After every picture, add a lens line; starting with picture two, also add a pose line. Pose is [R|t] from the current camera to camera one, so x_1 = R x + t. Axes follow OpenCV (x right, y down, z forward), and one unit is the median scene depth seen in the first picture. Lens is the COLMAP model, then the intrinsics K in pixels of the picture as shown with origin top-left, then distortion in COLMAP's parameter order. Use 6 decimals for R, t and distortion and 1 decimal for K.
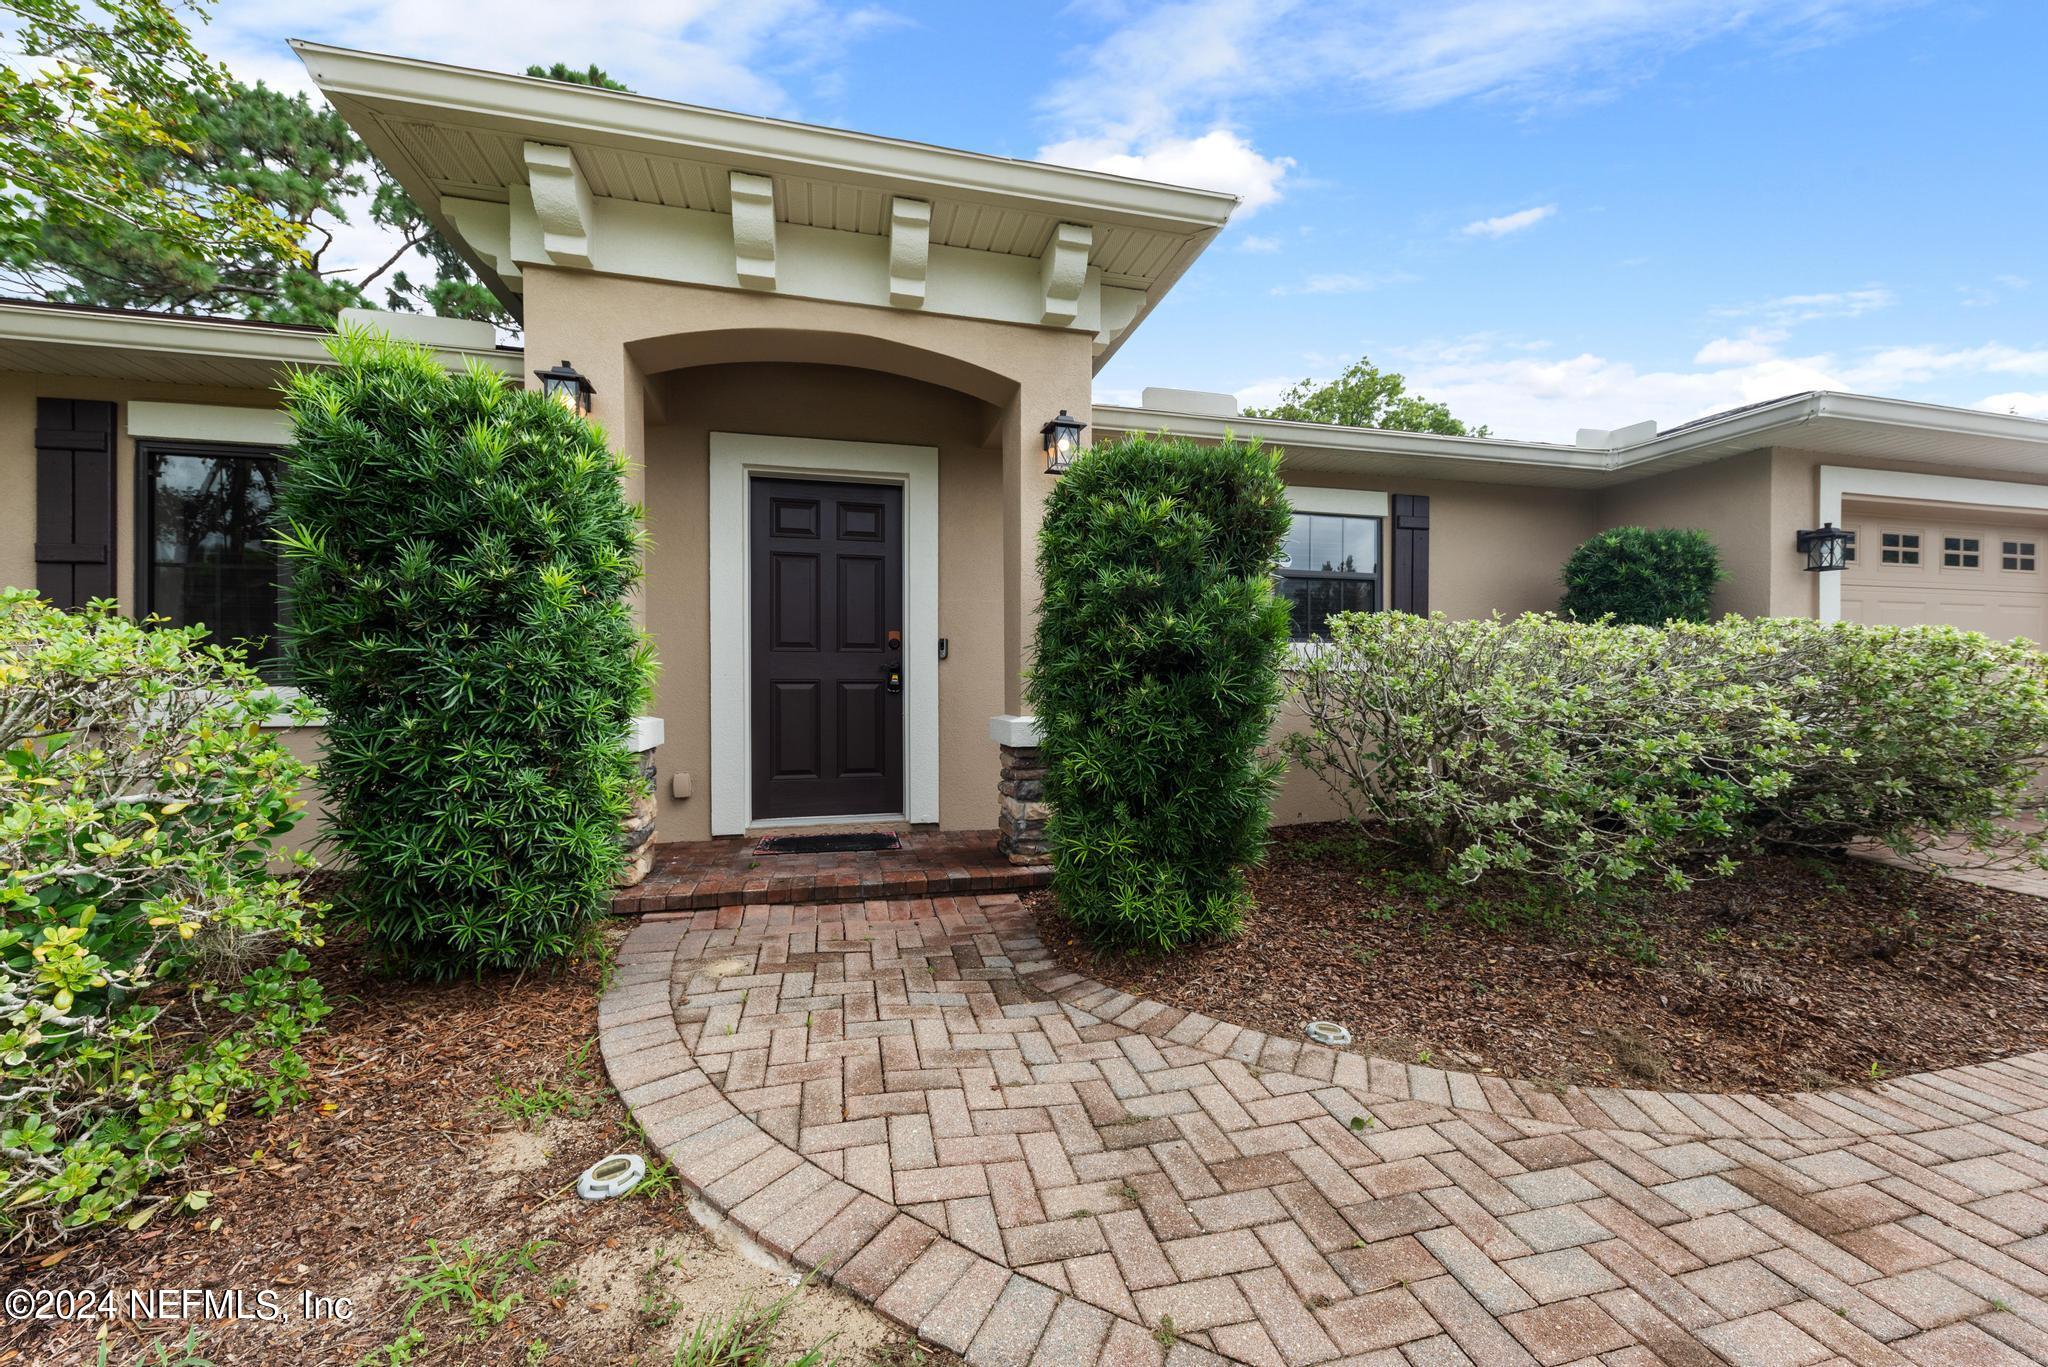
lens RADIAL K [[807.4, 0, 1038.7], [0, 807.4, 682.6], [0, 0, 1]] dist [0.011969, -0.005781]
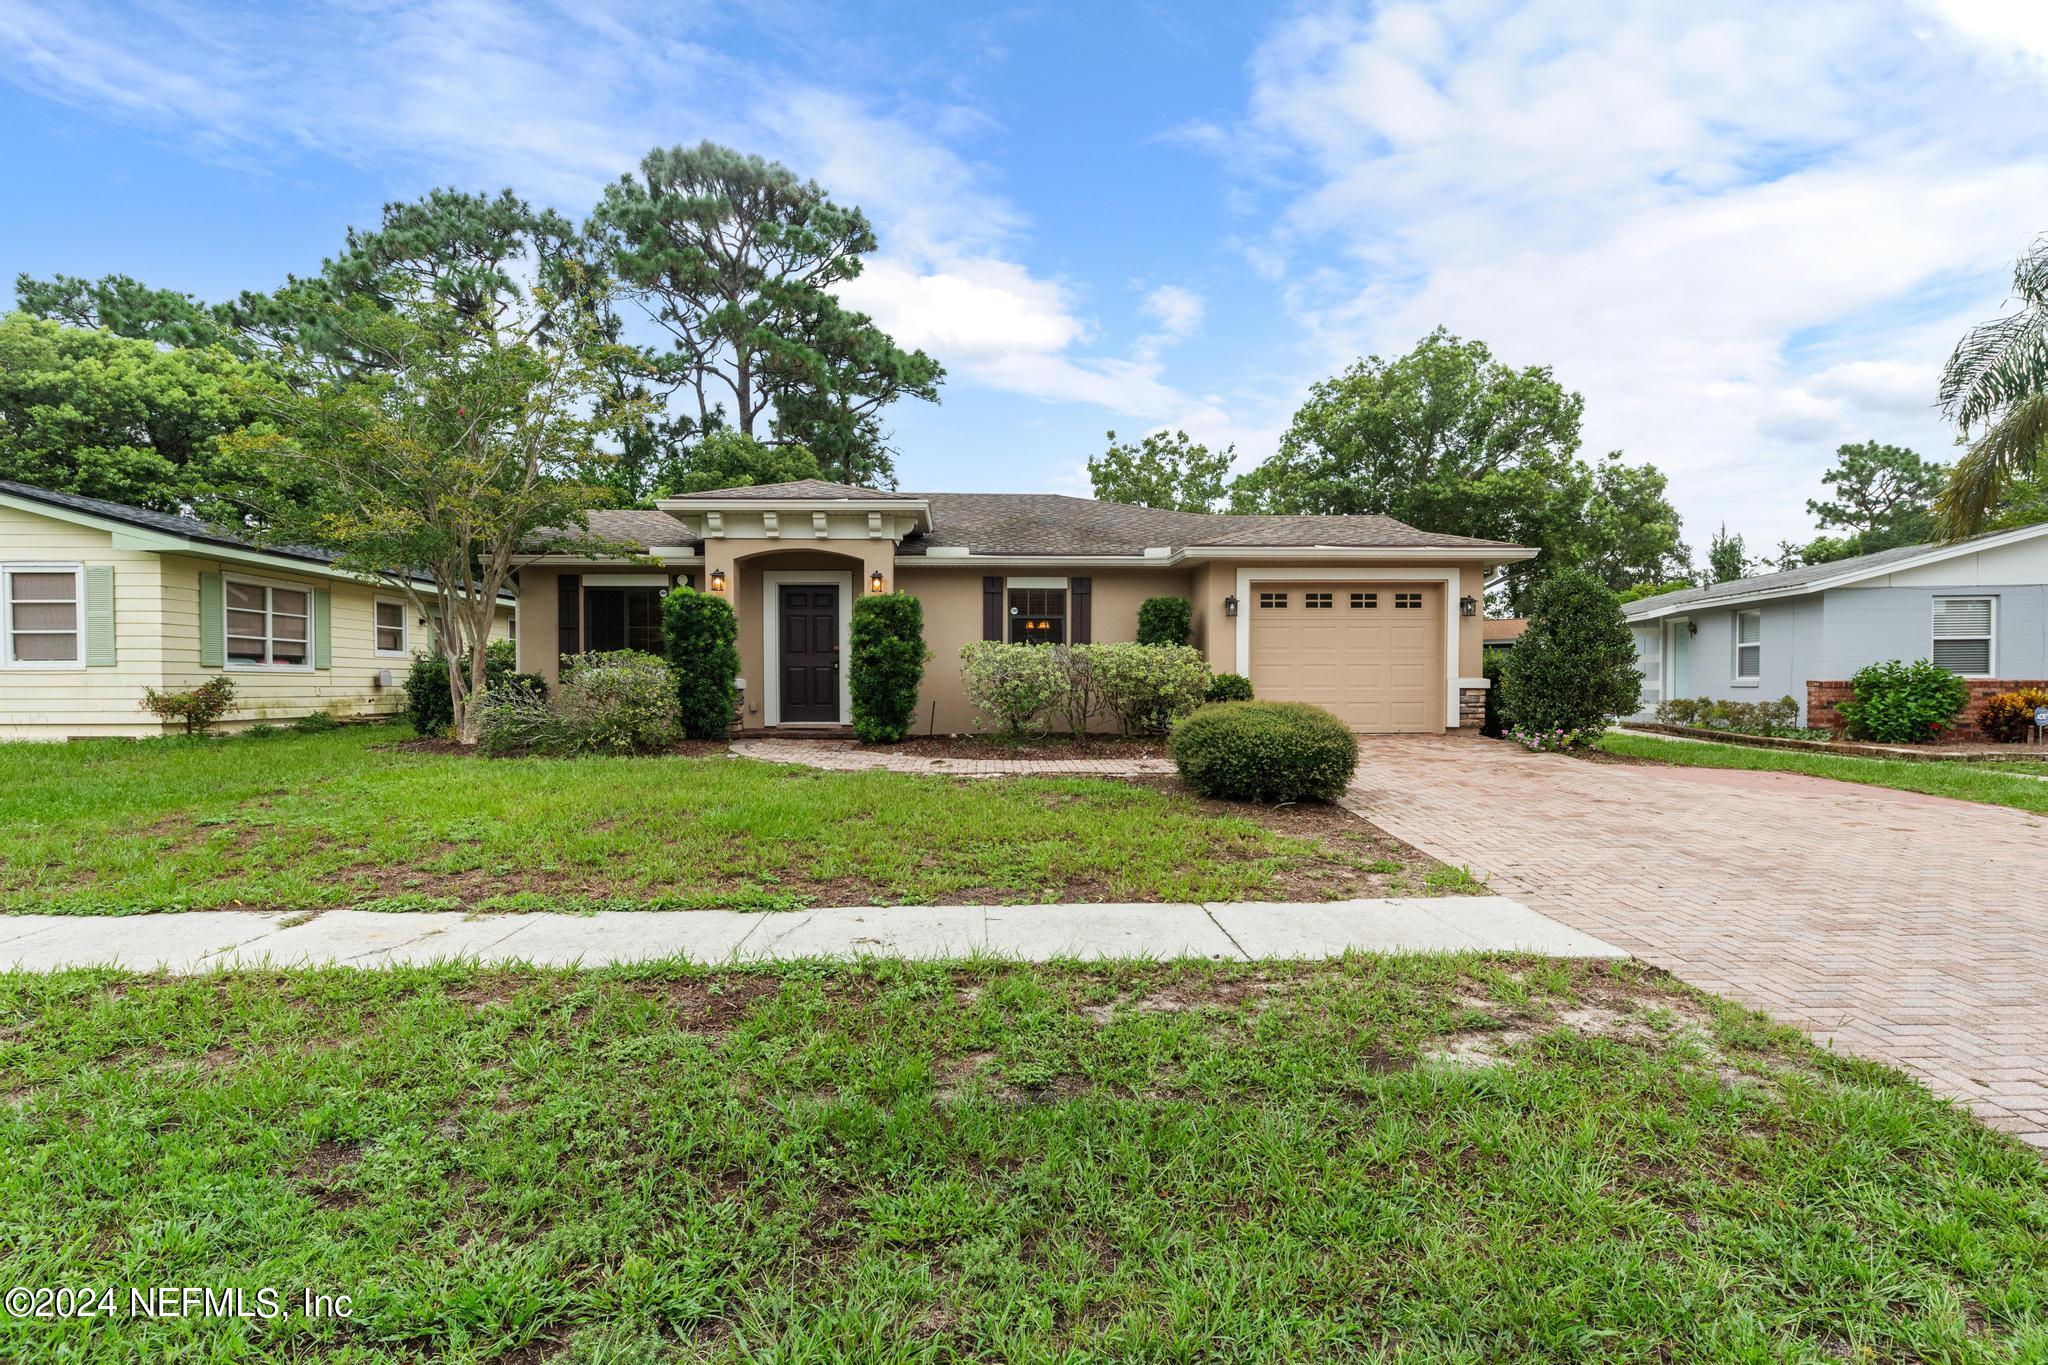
lens RADIAL K [[1036.0, 0, 1043.1], [0, 1036.0, 690.8], [0, 0, 1]] dist [0.006720, -0.002009]
pose [[0.984275, 0.005181, -0.176568, 1.386200], [-0.001051, 0.999724, 0.023478, 0.000579], [0.176641, -0.022923, 0.984008, -2.763955]]
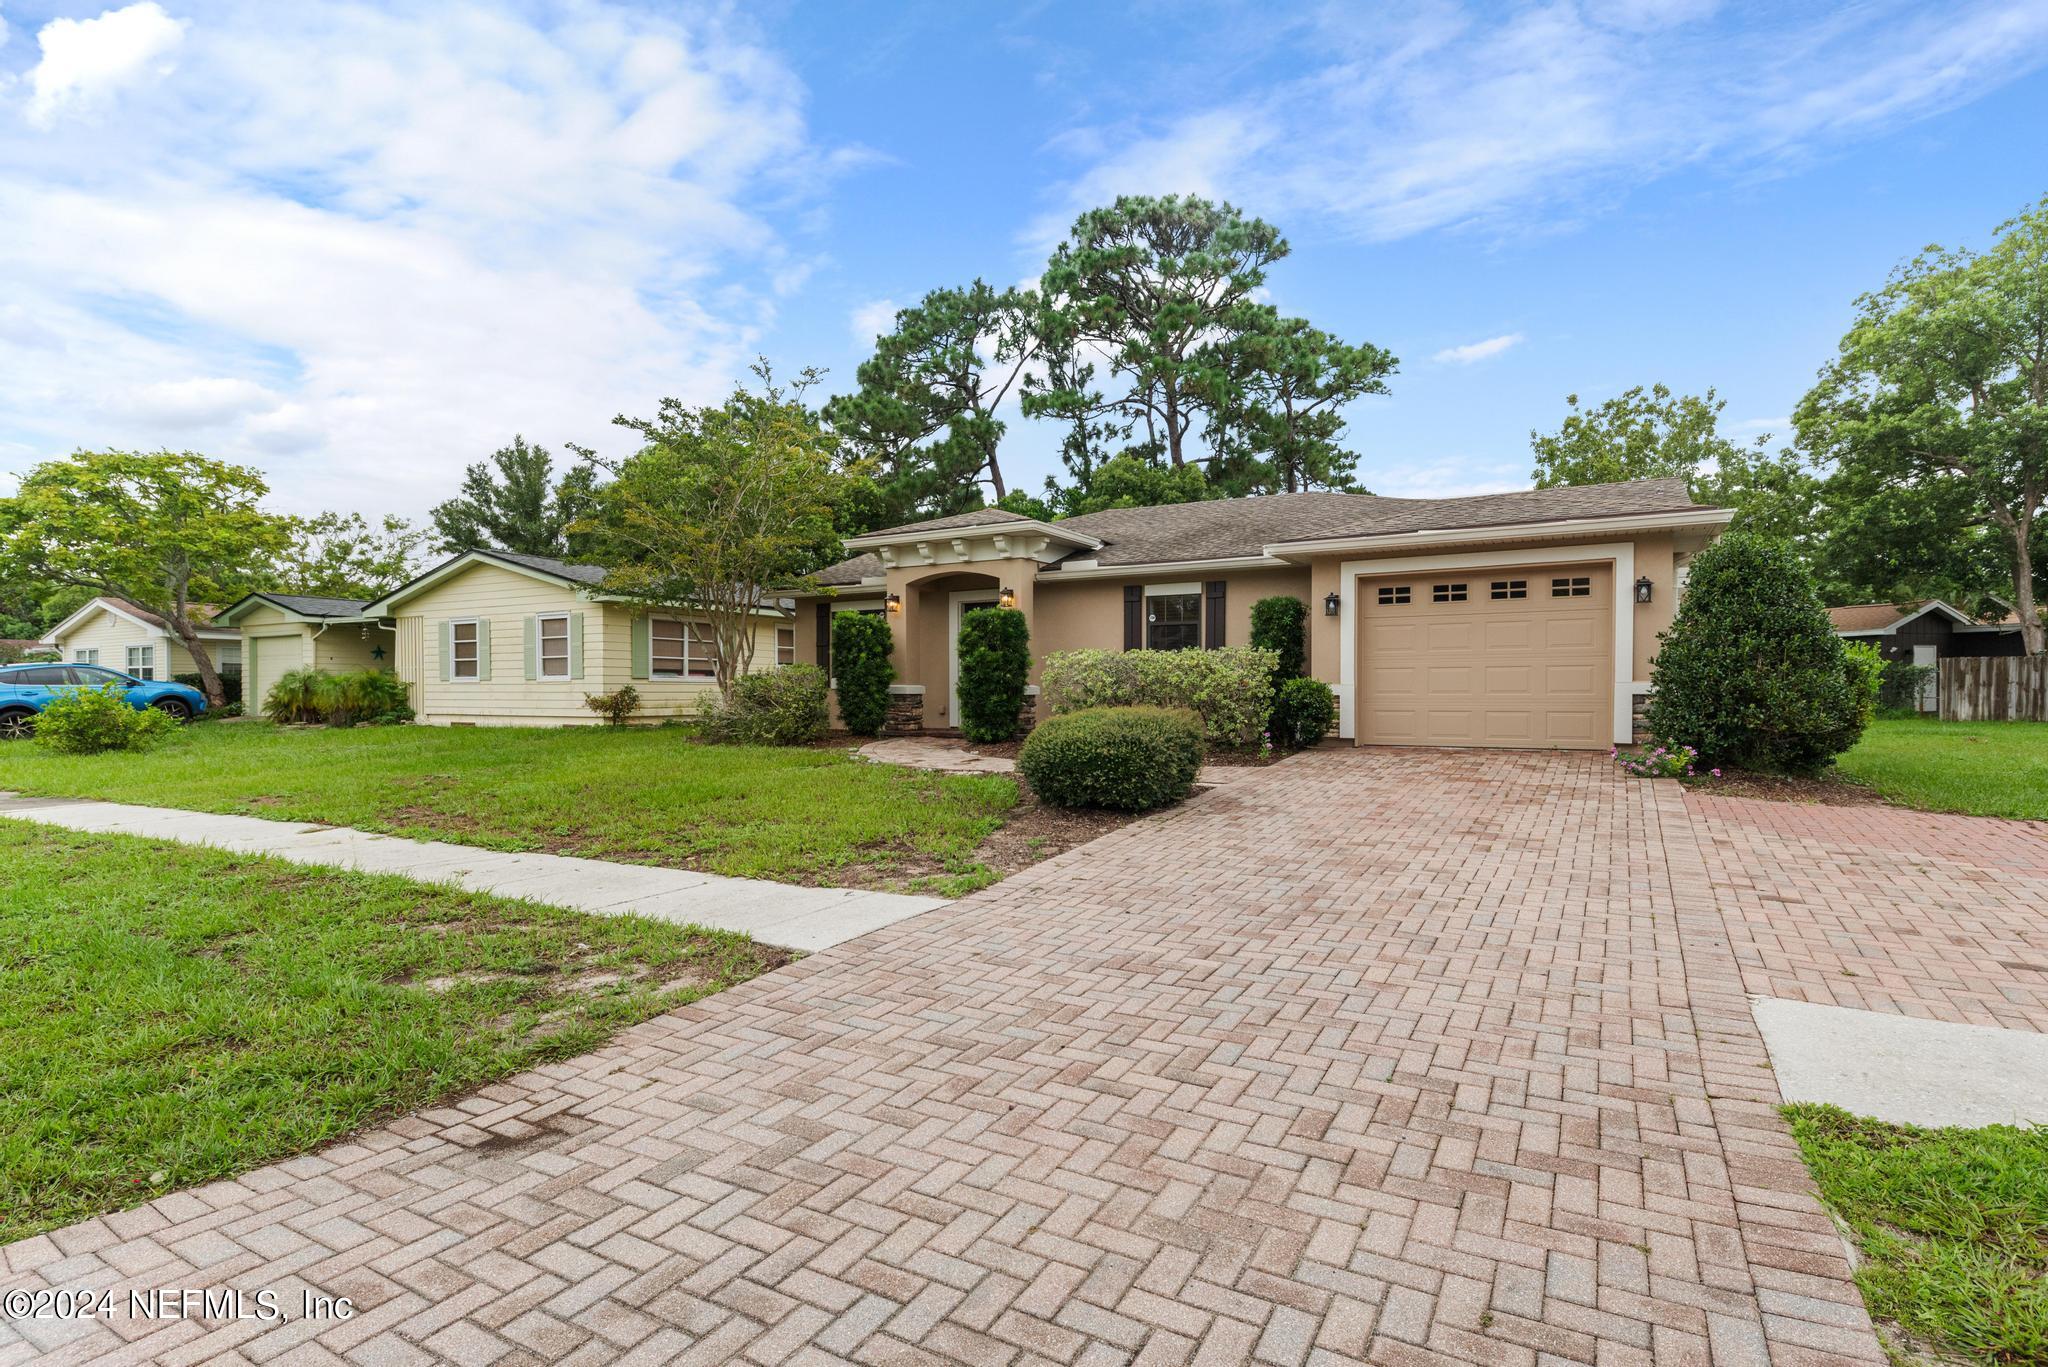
lens RADIAL K [[1036.0, 0, 1024.6], [0, 1036.0, 679.3], [0, 0, 1]] dist [0.006720, -0.002009]
pose [[0.723997, -0.004036, -0.689792, 3.159579], [0.008831, 0.999955, 0.003418, 0.009610], [0.689747, -0.008567, 0.724000, -2.076602]]
